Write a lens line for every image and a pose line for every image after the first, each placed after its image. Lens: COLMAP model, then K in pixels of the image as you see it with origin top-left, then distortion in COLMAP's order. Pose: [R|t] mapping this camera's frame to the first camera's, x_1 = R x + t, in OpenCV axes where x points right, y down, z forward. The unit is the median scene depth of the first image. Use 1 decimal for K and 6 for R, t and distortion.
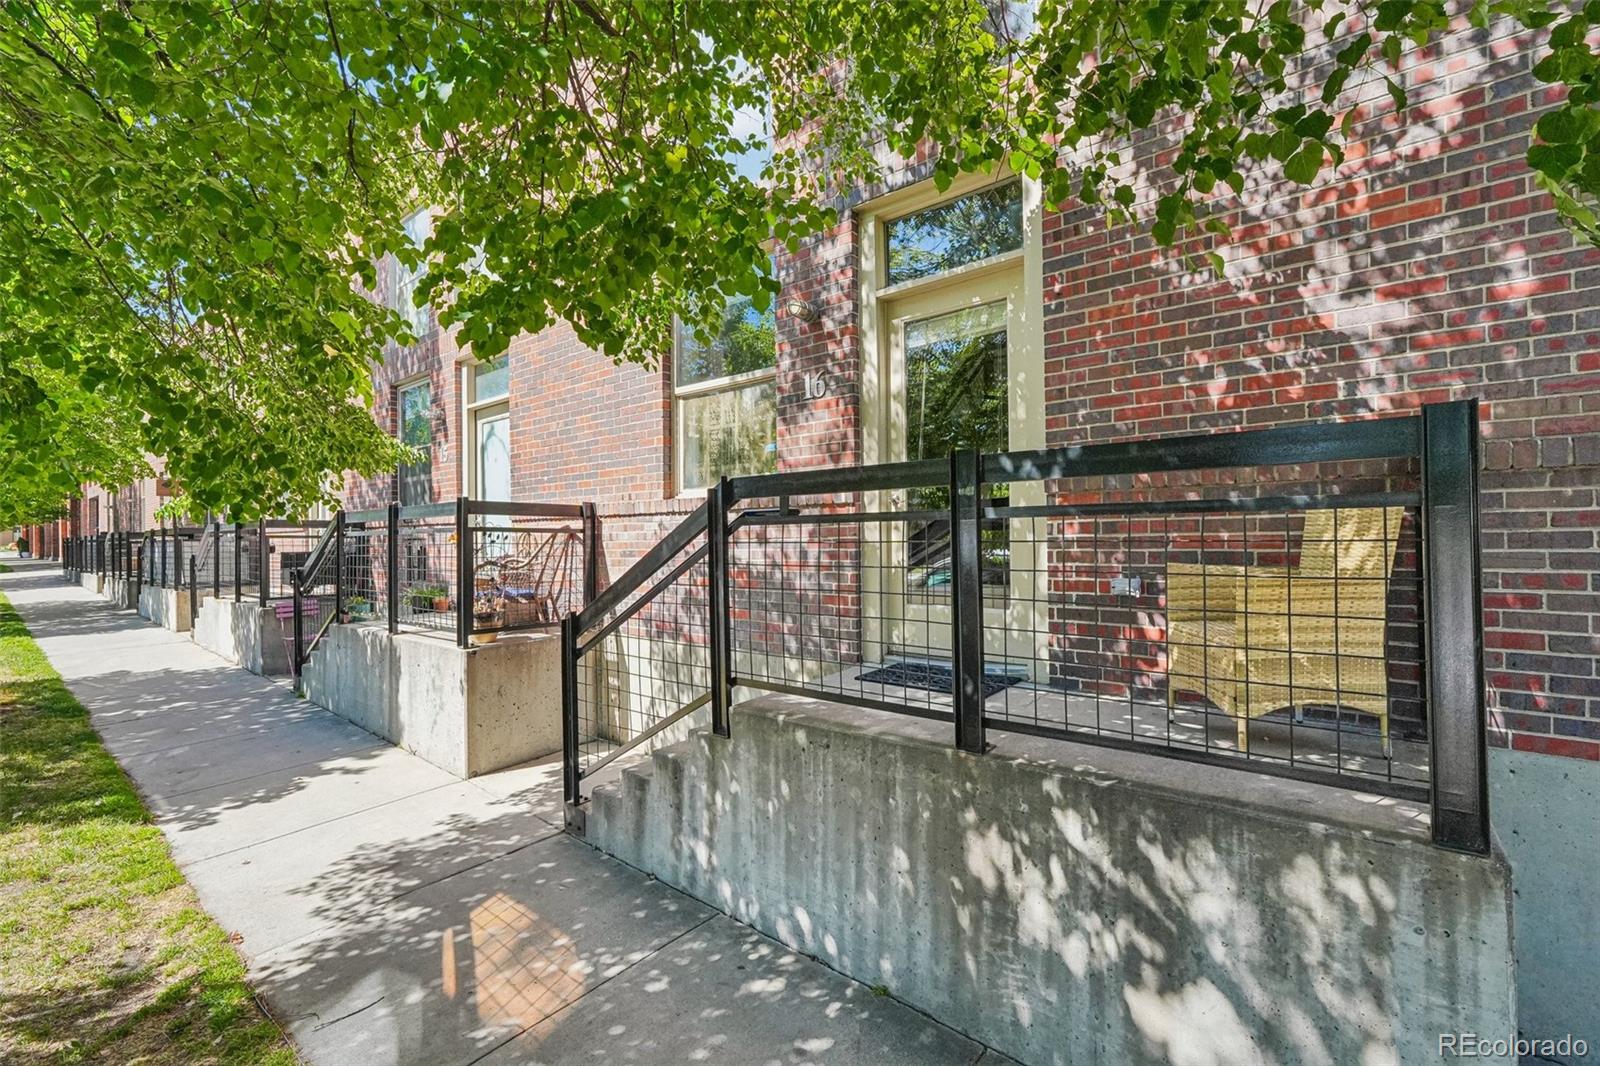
lens RADIAL K [[684.9, 0, 806.4], [0, 684.9, 537.3], [0, 0, 1]] dist [0.000014, 0.000610]
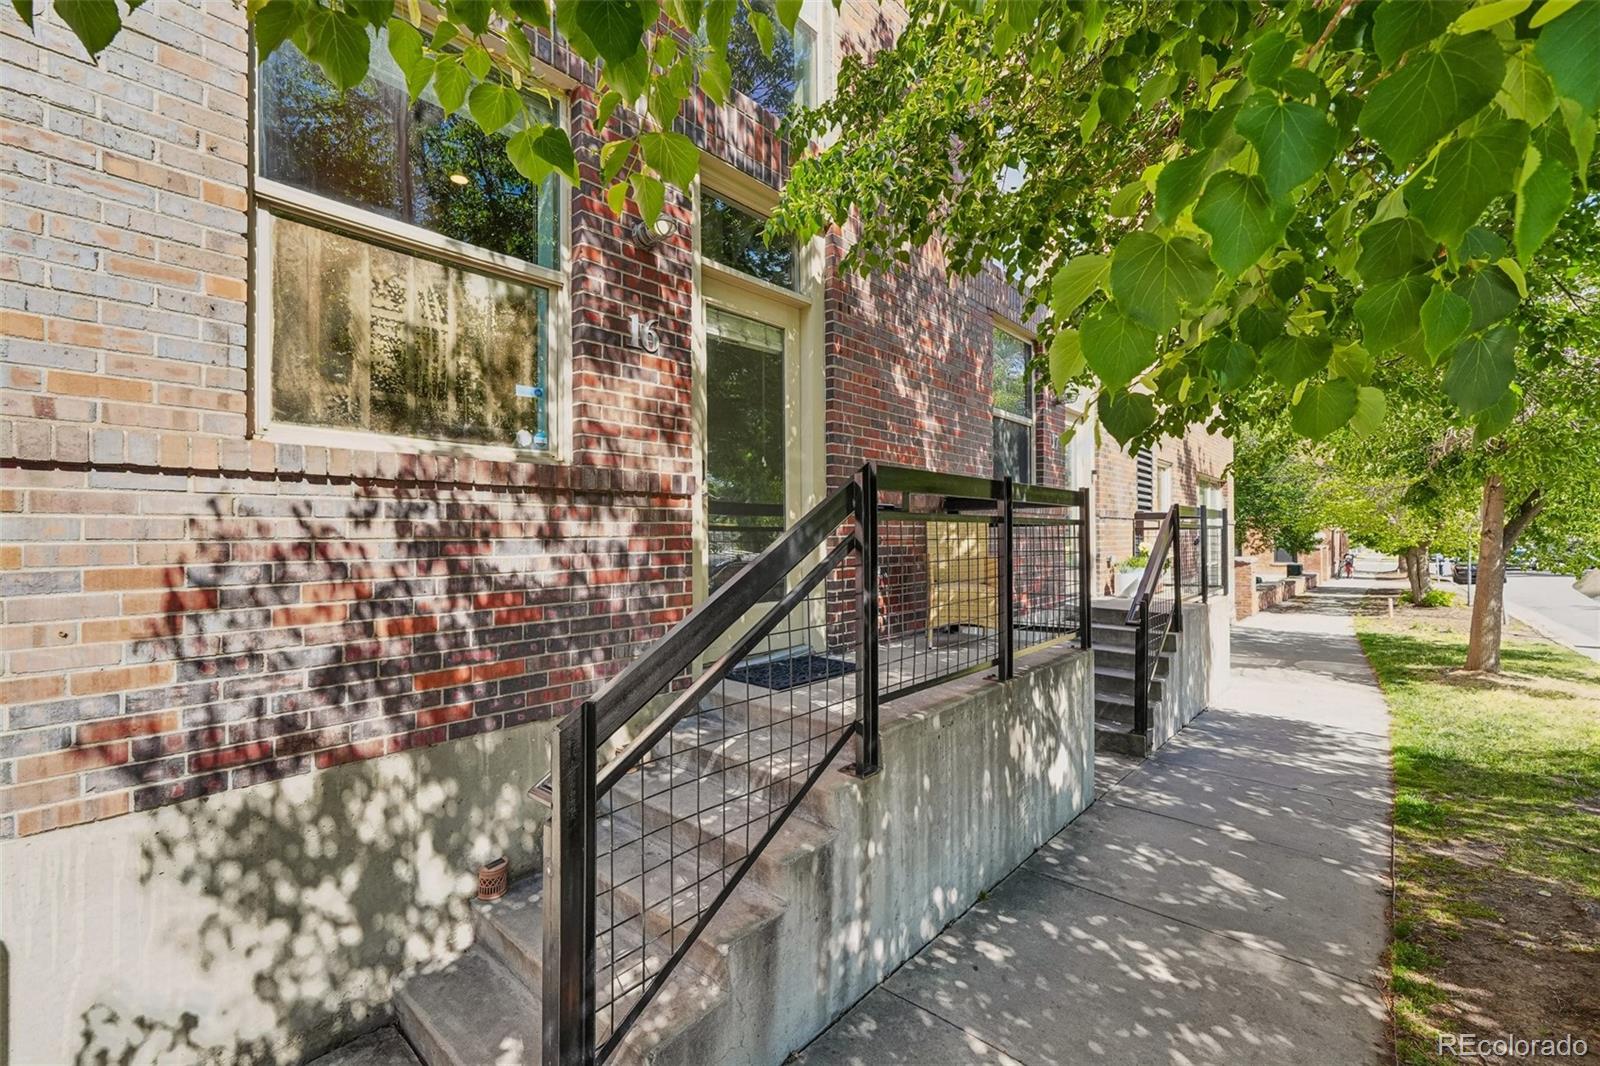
lens RADIAL K [[684.9, 0, 806.4], [0, 684.9, 537.3], [0, 0, 1]] dist [0.000014, 0.000610]
pose [[0.029495, 0.014150, 0.999465, -0.888175], [0.013816, 0.999799, -0.014562, 0.018931], [-0.999469, 0.014238, 0.029293, 0.975456]]
